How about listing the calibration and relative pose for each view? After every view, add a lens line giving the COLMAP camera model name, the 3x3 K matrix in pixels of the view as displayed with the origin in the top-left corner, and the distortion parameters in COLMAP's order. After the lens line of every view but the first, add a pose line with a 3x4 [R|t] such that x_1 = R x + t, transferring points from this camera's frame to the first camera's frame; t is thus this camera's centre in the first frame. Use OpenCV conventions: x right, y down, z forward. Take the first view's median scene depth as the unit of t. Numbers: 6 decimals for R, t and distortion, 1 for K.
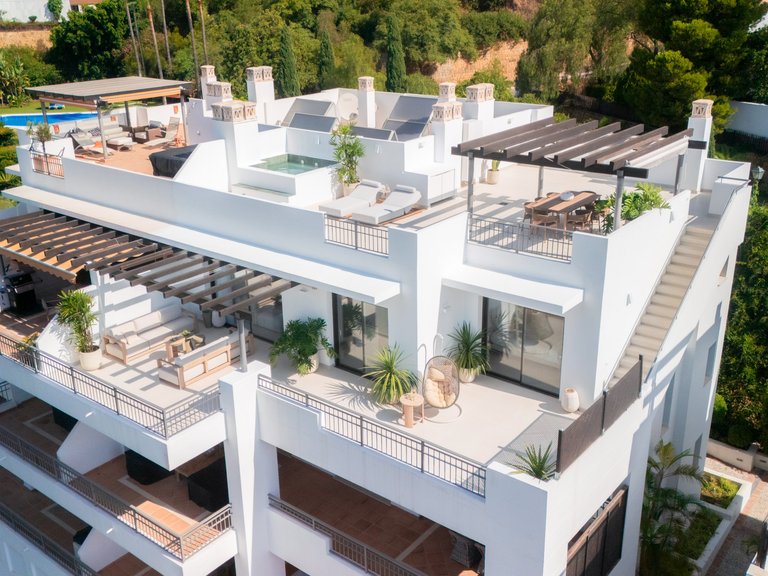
lens RADIAL K [[783.7, 0, 362.8], [0, 783.7, 286.2], [0, 0, 1]] dist [0.009592, 0.036017]
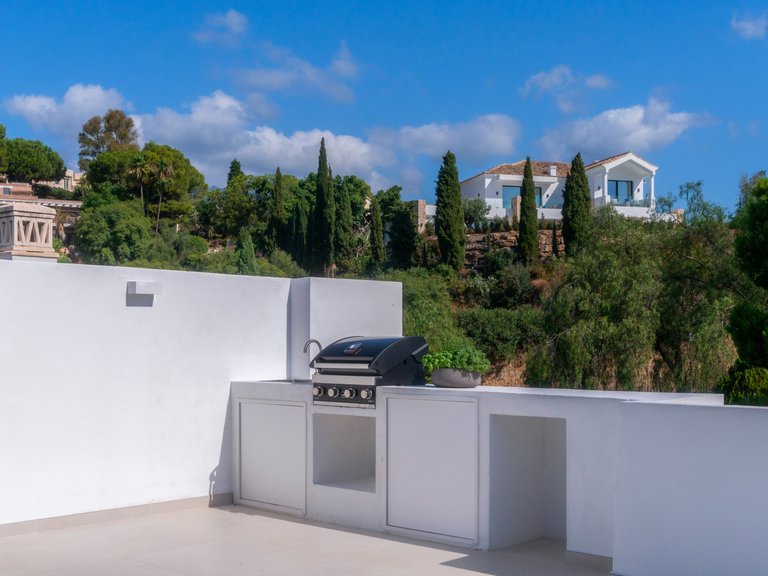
lens RADIAL K [[1065.6, 0, 384.0], [0, 1065.6, 288.0], [0, 0, 1]] dist [0.026273, 0.019140]
pose [[0.999622, 0.021280, -0.017405, 0.327328], [-0.026430, 0.918080, -0.395513, -0.123658], [0.007562, 0.395823, 0.918296, 0.911057]]
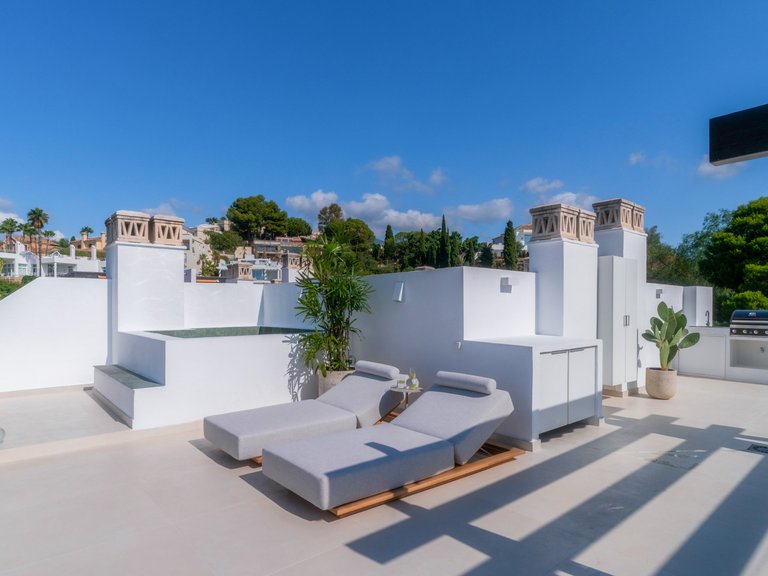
lens RADIAL K [[483.3, 0, 373.1], [0, 483.3, 312.8], [0, 0, 1]] dist [0.003968, 0.001123]
pose [[0.987405, 0.025560, -0.156135, 0.048230], [-0.076352, 0.941323, -0.328757, -0.082410], [0.138570, 0.336537, 0.931419, 0.803106]]
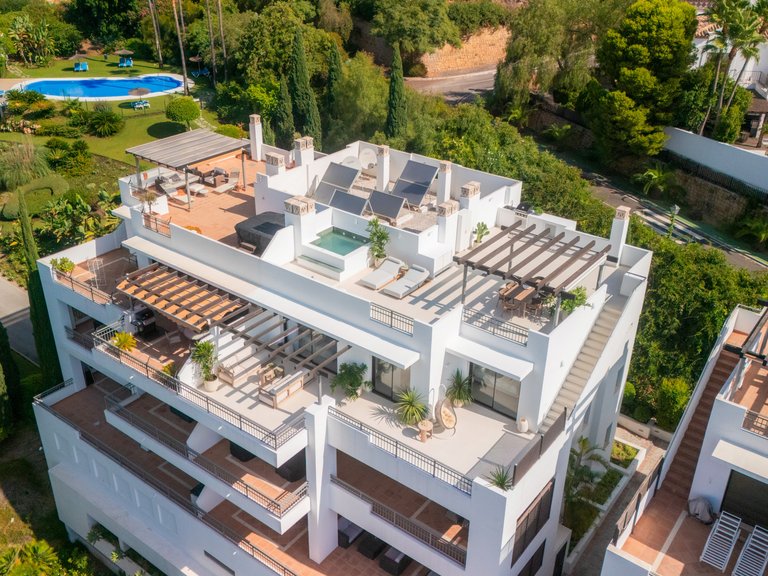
lens RADIAL K [[728.9, 0, 362.5], [0, 728.9, 291.2], [0, 0, 1]] dist [0.018801, -0.013539]
pose [[0.999471, 0.014329, 0.029212, -0.092146], [-0.017824, 0.992229, 0.123138, -0.250429], [-0.027221, -0.123594, 0.991959, -0.364545]]
